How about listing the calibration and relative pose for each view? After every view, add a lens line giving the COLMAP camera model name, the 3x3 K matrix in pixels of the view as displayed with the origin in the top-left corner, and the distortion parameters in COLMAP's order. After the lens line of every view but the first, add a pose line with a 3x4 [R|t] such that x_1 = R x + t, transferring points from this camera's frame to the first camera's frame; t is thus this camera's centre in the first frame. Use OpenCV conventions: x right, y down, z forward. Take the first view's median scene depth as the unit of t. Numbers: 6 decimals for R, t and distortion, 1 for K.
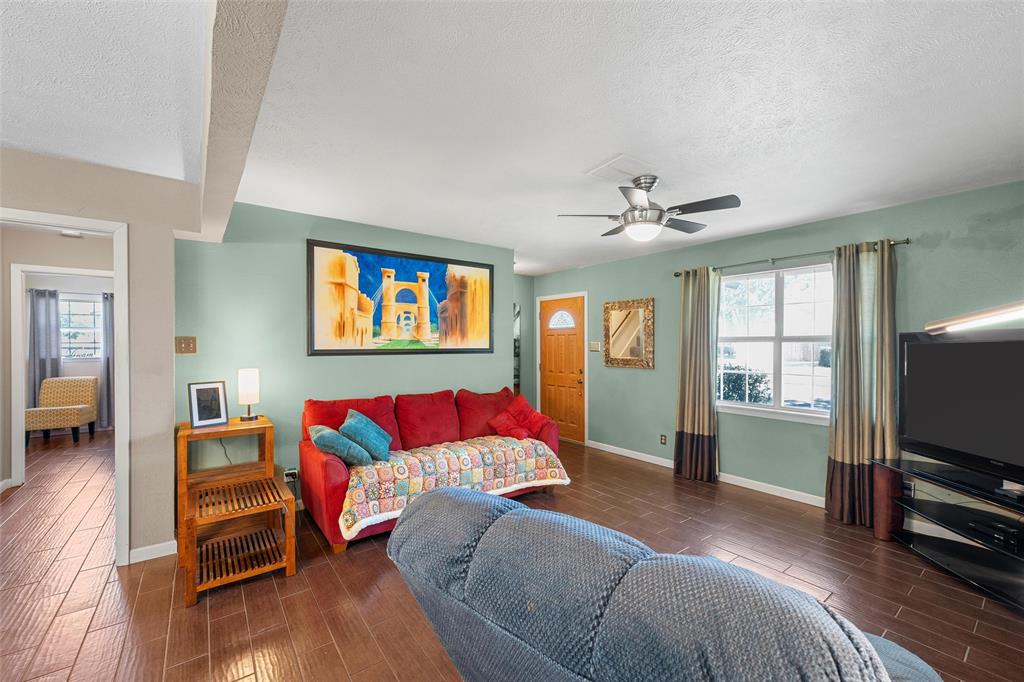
lens RADIAL K [[414.6, 0, 512.2], [0, 414.6, 342.4], [0, 0, 1]] dist [0.000264, 0.000066]
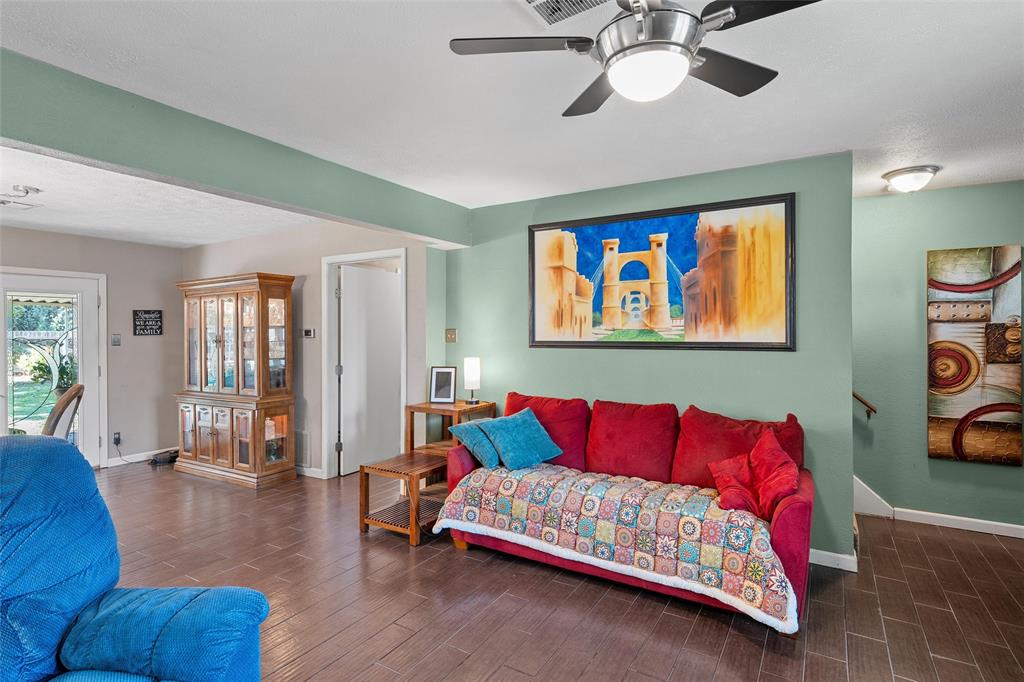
lens RADIAL K [[505.5, 0, 518.4], [0, 505.5, 333.0], [0, 0, 1]] dist [0.004296, 0.000456]
pose [[0.388185, -0.003525, -0.921575, 0.514689], [0.003195, 0.999992, -0.002479, 0.001956], [0.921576, -0.001982, 0.388194, 0.466372]]
